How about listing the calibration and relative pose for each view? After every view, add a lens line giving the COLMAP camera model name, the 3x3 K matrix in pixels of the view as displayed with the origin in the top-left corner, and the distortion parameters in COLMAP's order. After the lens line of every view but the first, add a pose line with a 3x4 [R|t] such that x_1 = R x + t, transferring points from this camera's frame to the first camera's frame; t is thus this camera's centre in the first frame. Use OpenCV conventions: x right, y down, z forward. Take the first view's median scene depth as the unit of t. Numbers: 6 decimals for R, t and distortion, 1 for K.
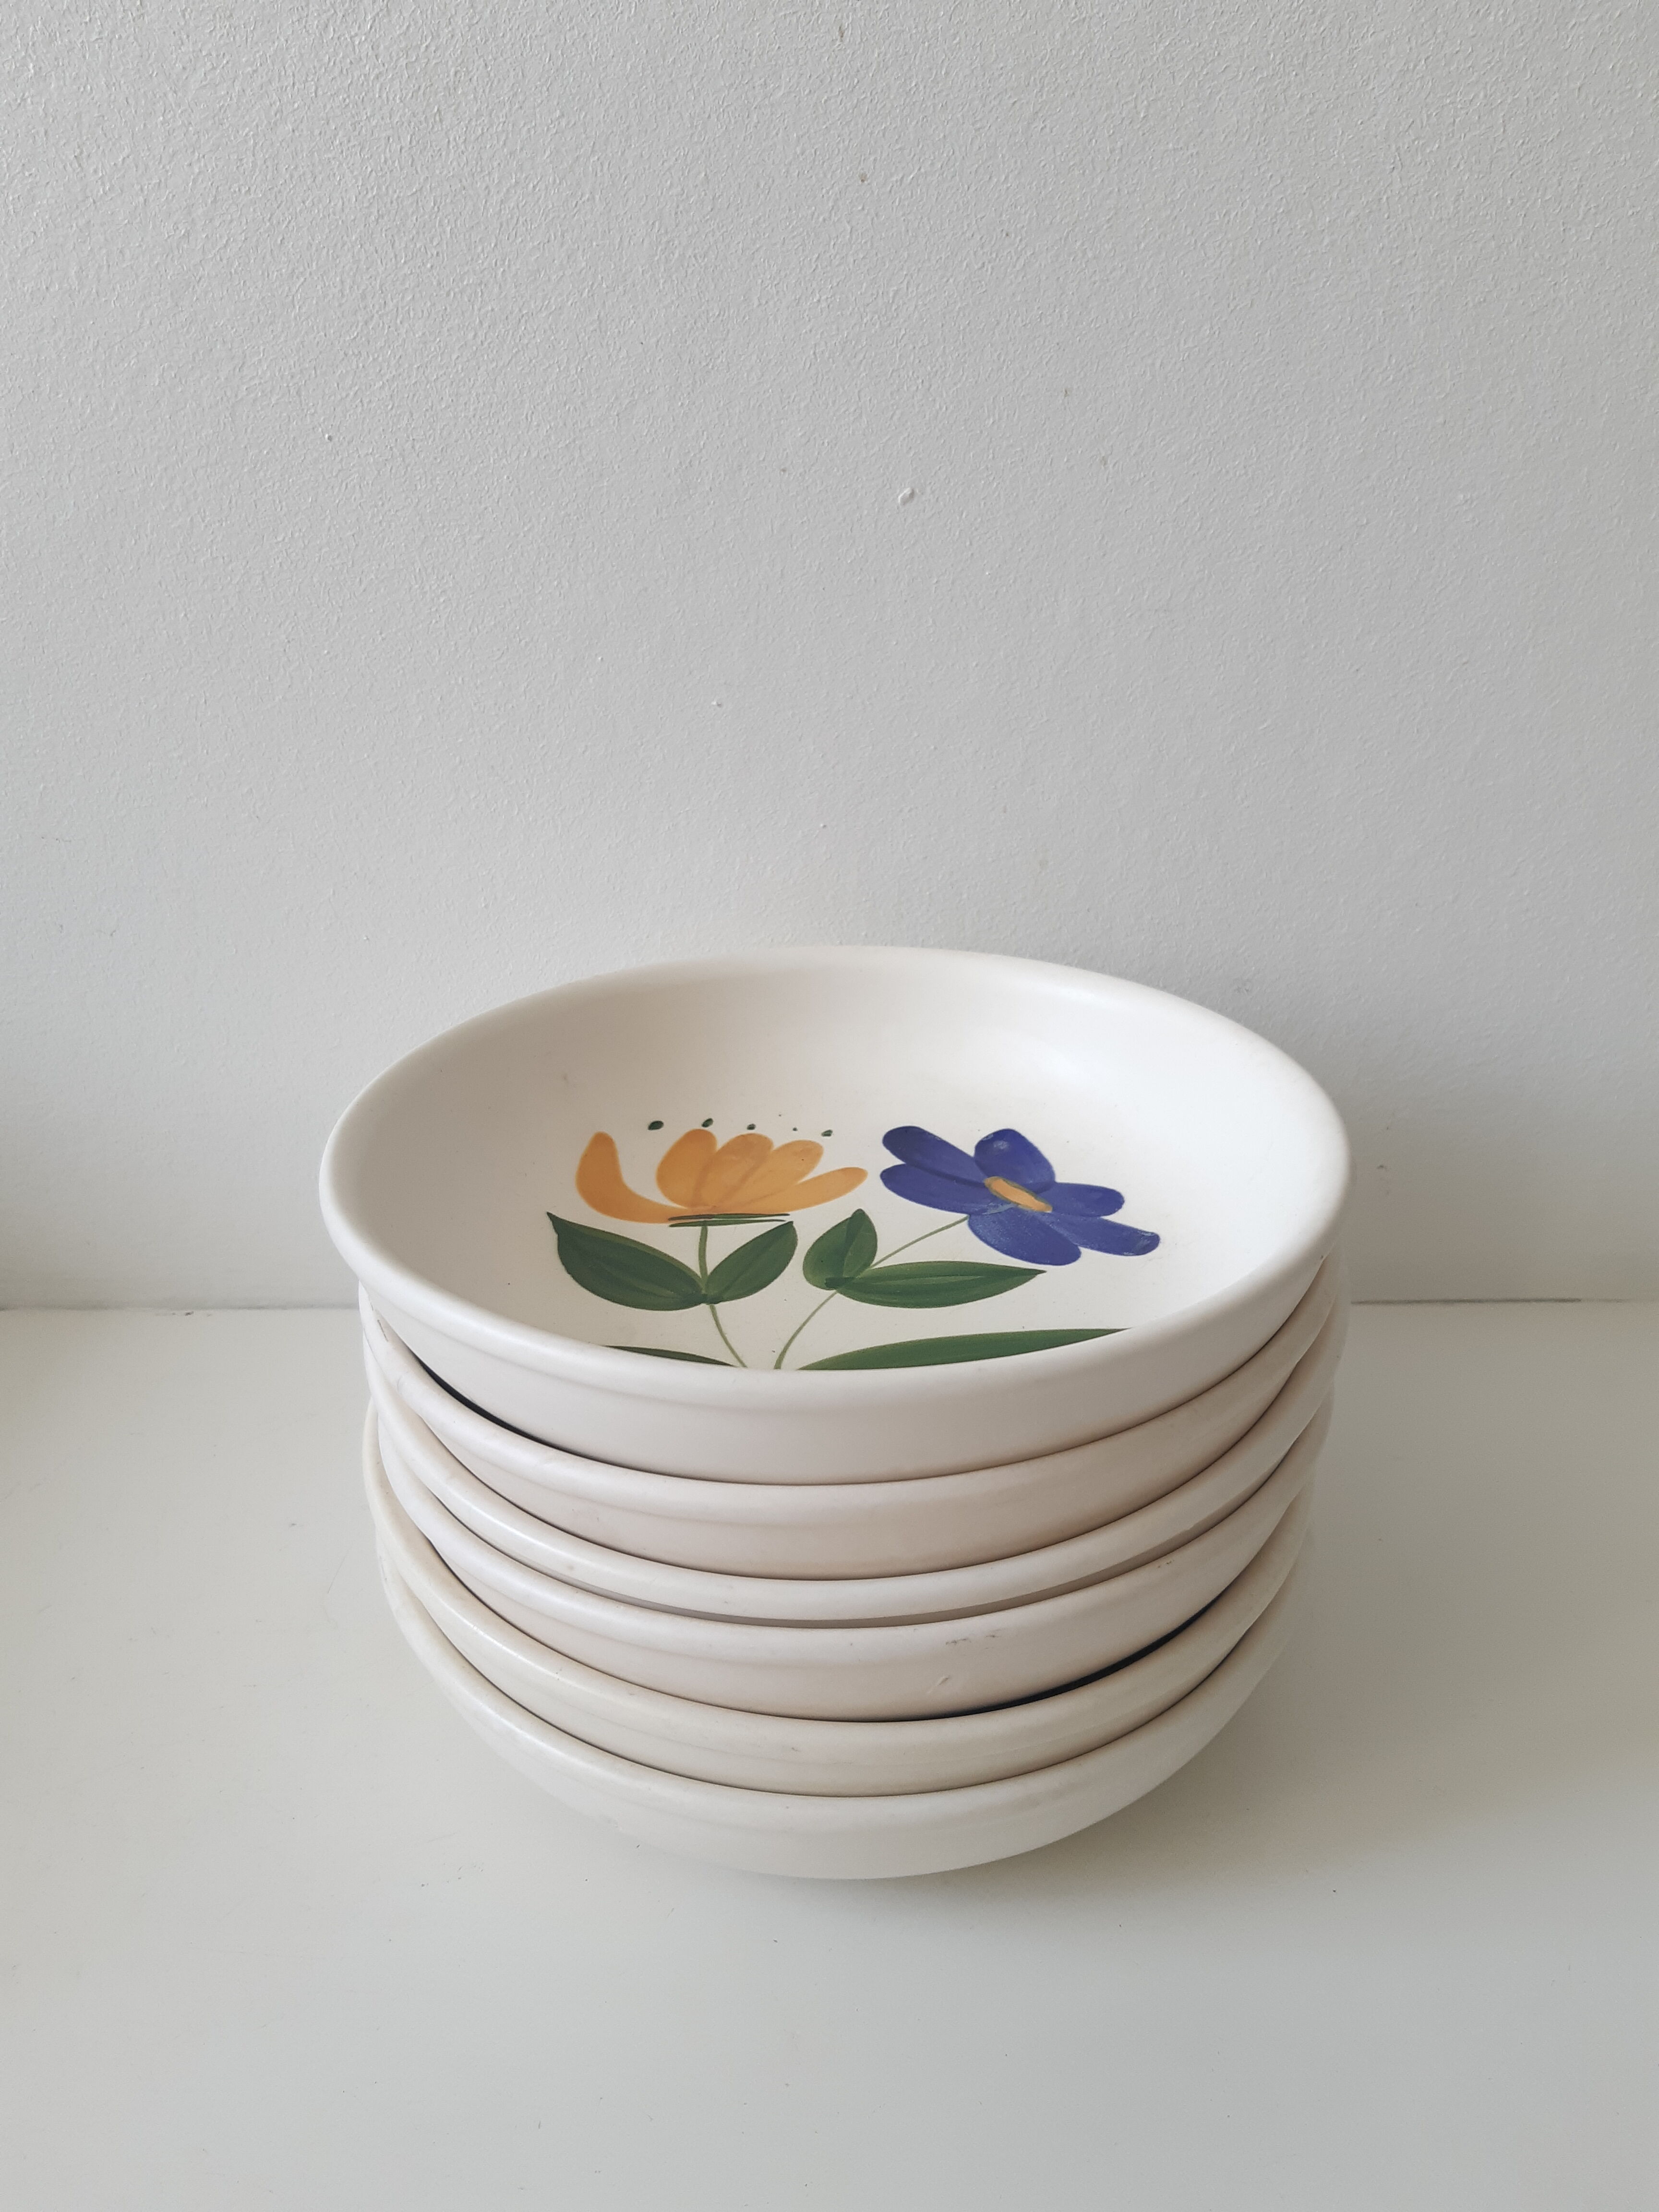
lens RADIAL K [[1672.7, 0, 831.3], [0, 1672.7, 1108.4], [0, 0, 1]] dist [0.070467, -0.085710]
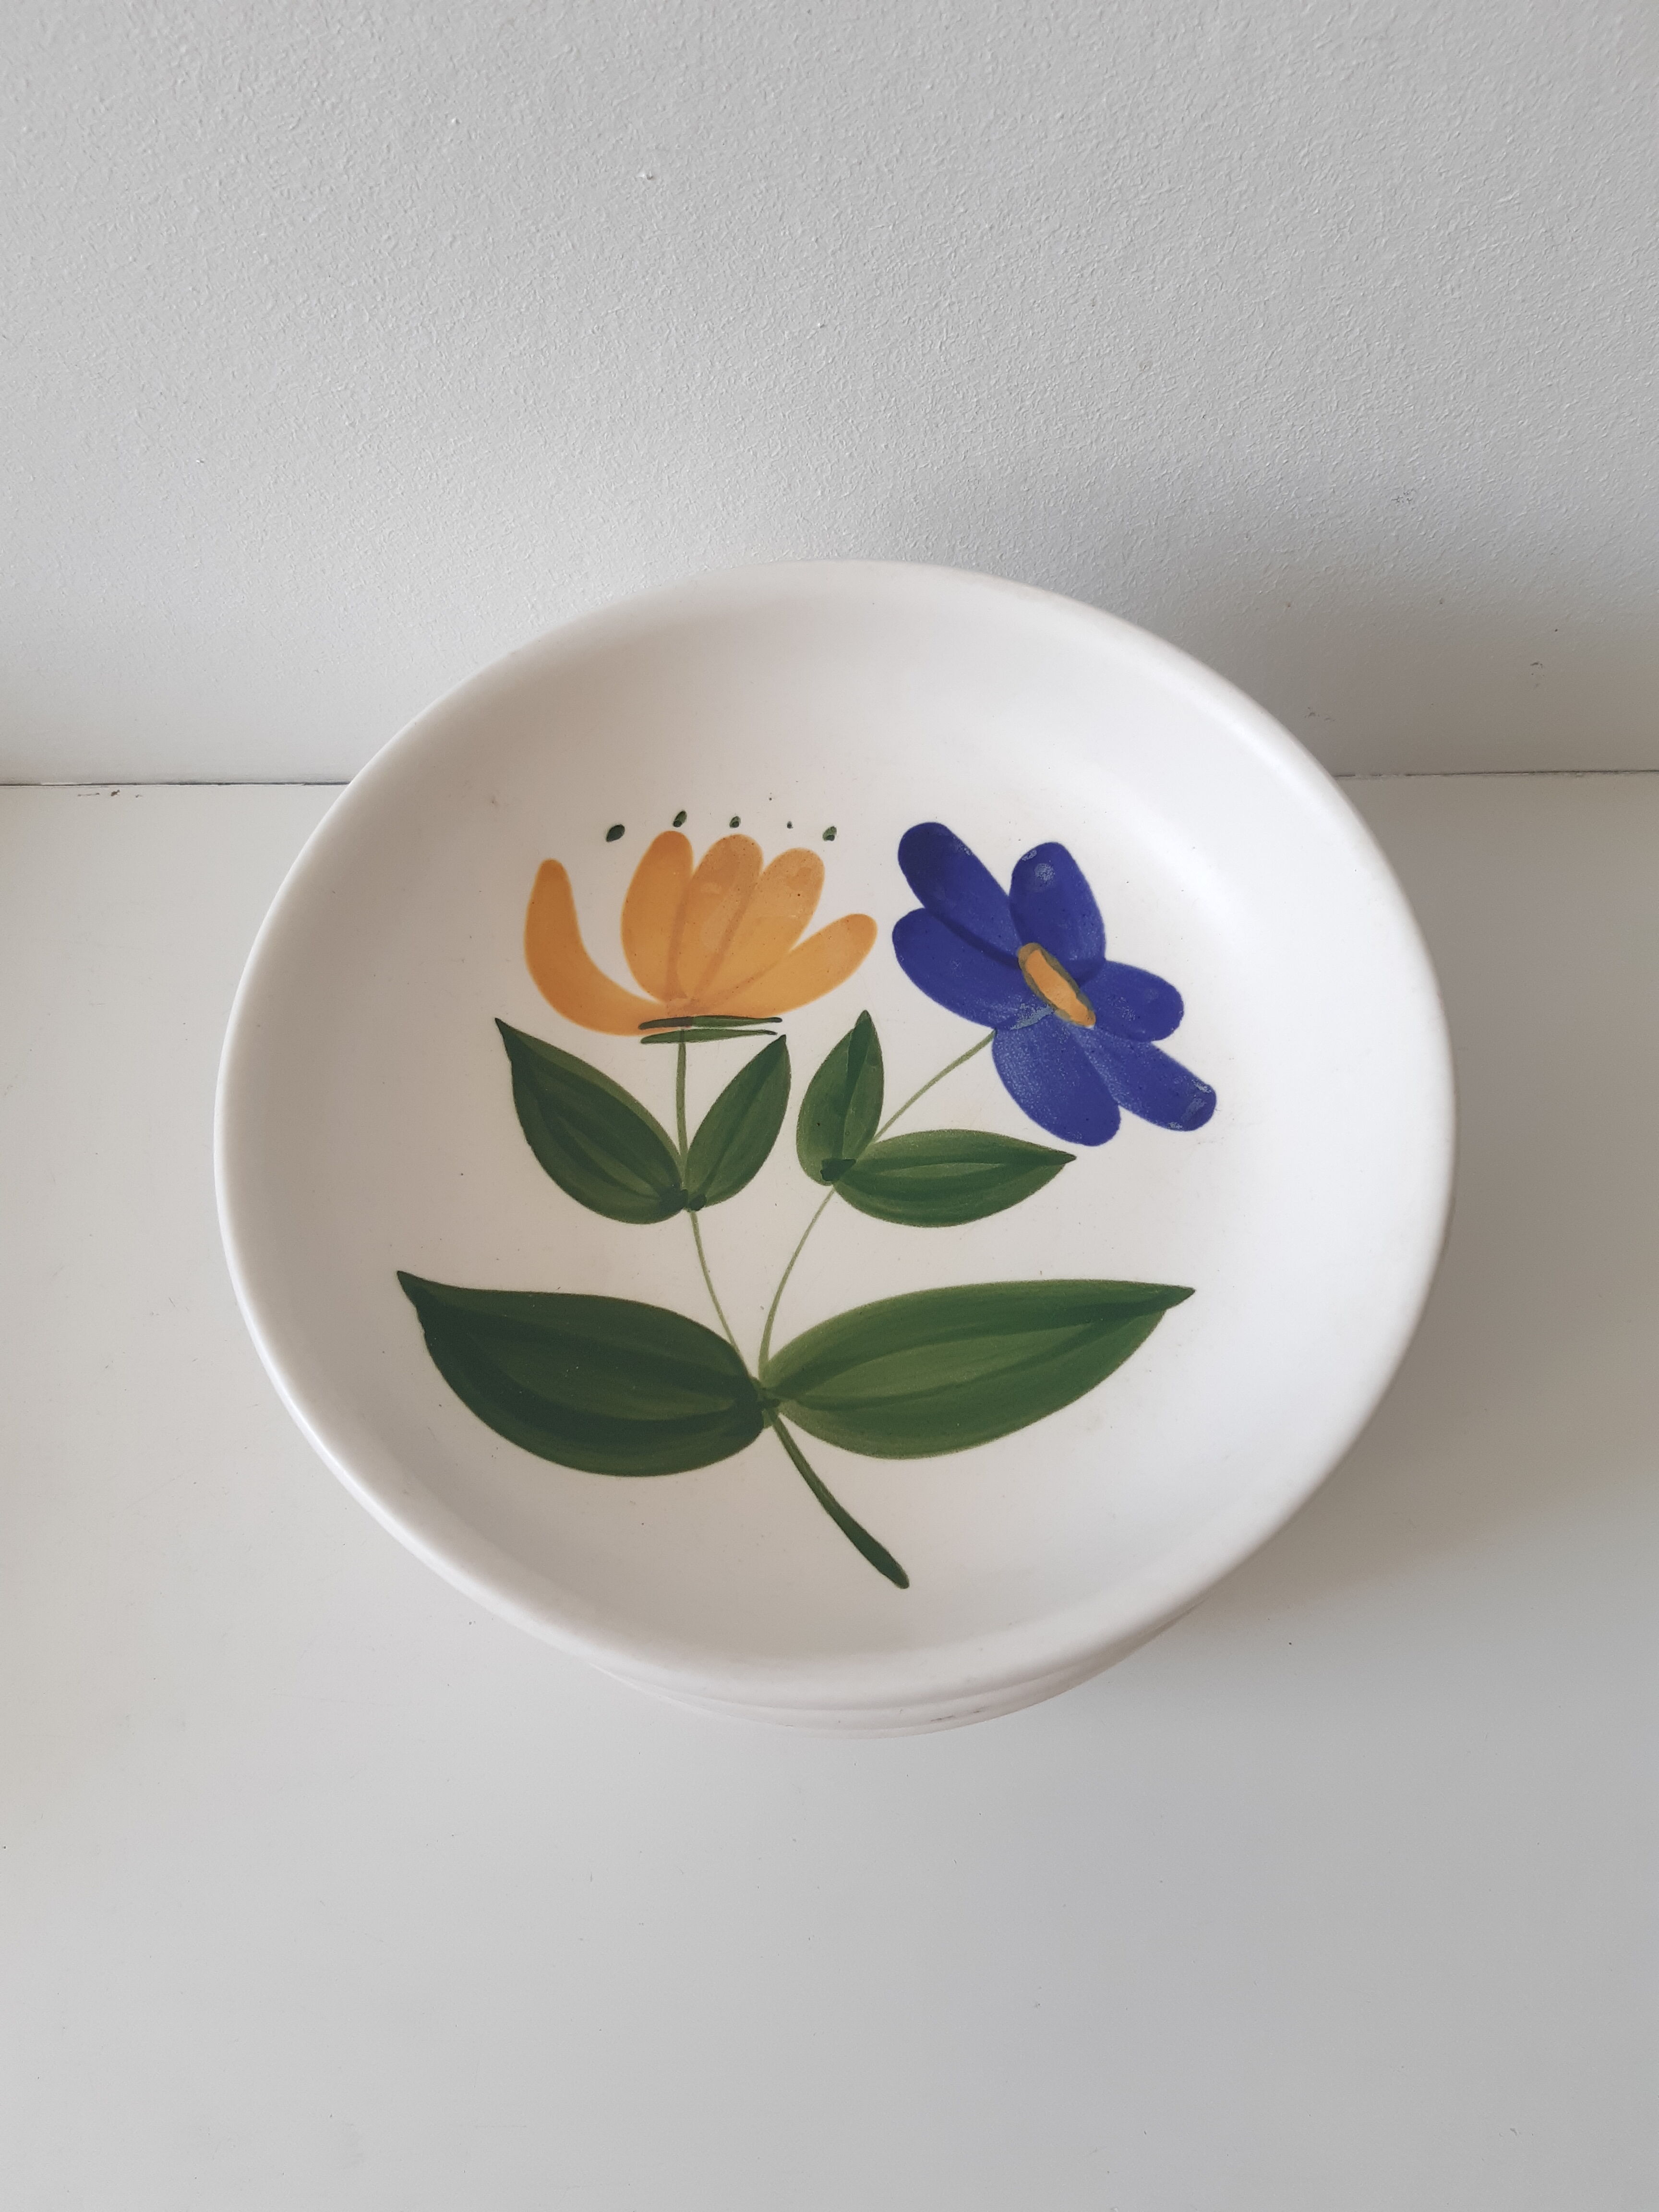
lens RADIAL K [[1747.3, 0, 832.9], [0, 1747.3, 1109.5], [0, 0, 1]] dist [-0.016767, -0.026404]
pose [[0.999446, 0.005695, -0.032785, 0.028013], [0.018397, 0.726430, 0.686994, -0.477614], [0.027728, -0.687217, 0.725923, 0.313638]]
